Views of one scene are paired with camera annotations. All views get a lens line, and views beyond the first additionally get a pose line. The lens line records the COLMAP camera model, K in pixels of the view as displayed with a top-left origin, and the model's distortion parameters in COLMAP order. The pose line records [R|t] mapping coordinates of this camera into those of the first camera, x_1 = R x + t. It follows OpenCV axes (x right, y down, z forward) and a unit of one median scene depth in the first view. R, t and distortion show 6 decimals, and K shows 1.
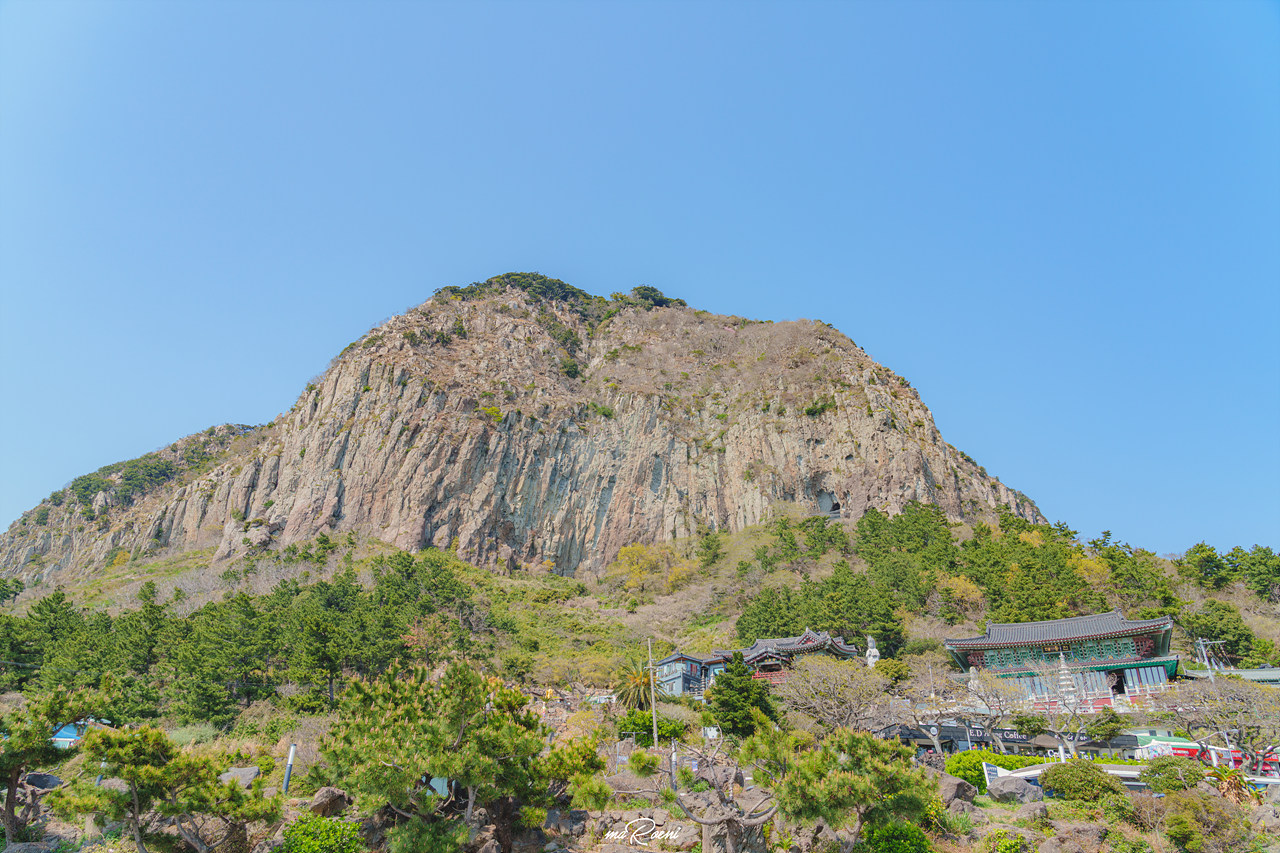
lens RADIAL K [[905.2, 0, 646.6], [0, 905.2, 427.7], [0, 0, 1]] dist [-0.005014, 0.000034]
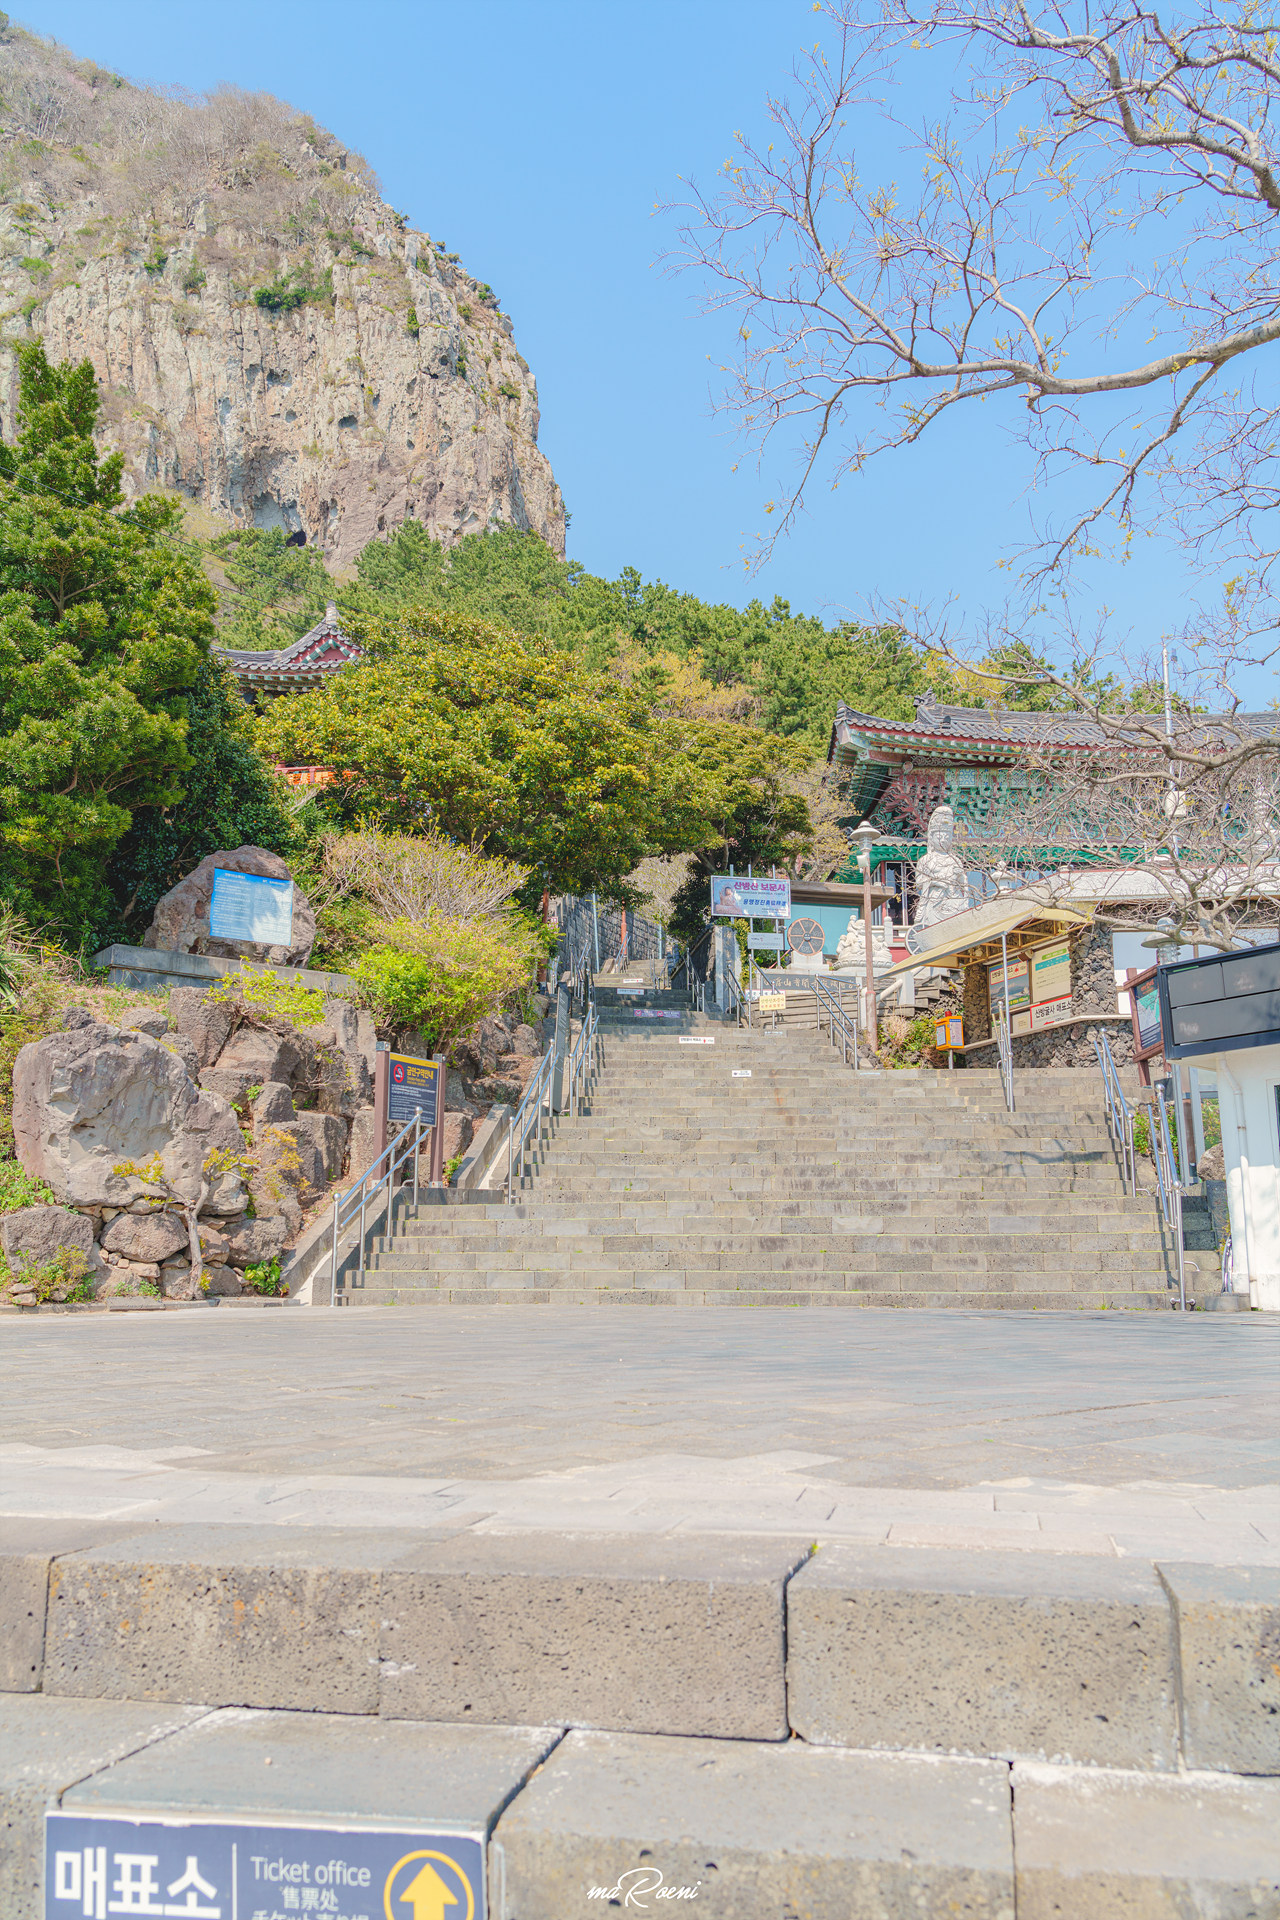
lens RADIAL K [[1543.7, 0, 635.1], [0, 1543.7, 967.5], [0, 0, 1]] dist [0.006024, 0.006199]
pose [[0.878708, 0.086835, 0.469395, 0.024571], [-0.207884, 0.954786, 0.212529, 0.089178], [-0.429717, -0.284330, 0.857030, 0.241493]]
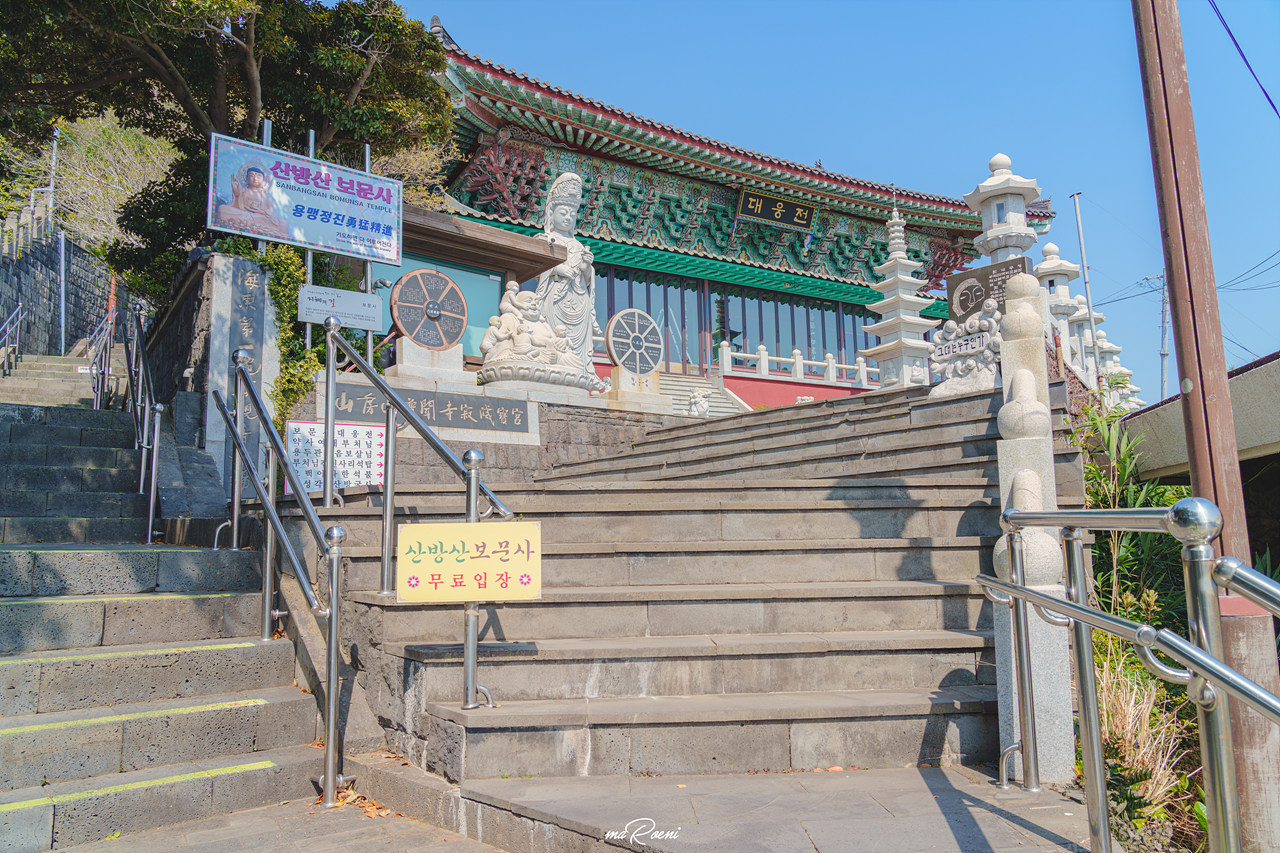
lens RADIAL K [[905.2, 0, 642.8], [0, 905.2, 425.1], [0, 0, 1]] dist [-0.005014, 0.000034]
pose [[0.569385, 0.097283, 0.816294, 0.167182], [-0.349449, 0.927436, 0.133221, 0.143091], [-0.744101, -0.361107, 0.562064, 0.466171]]
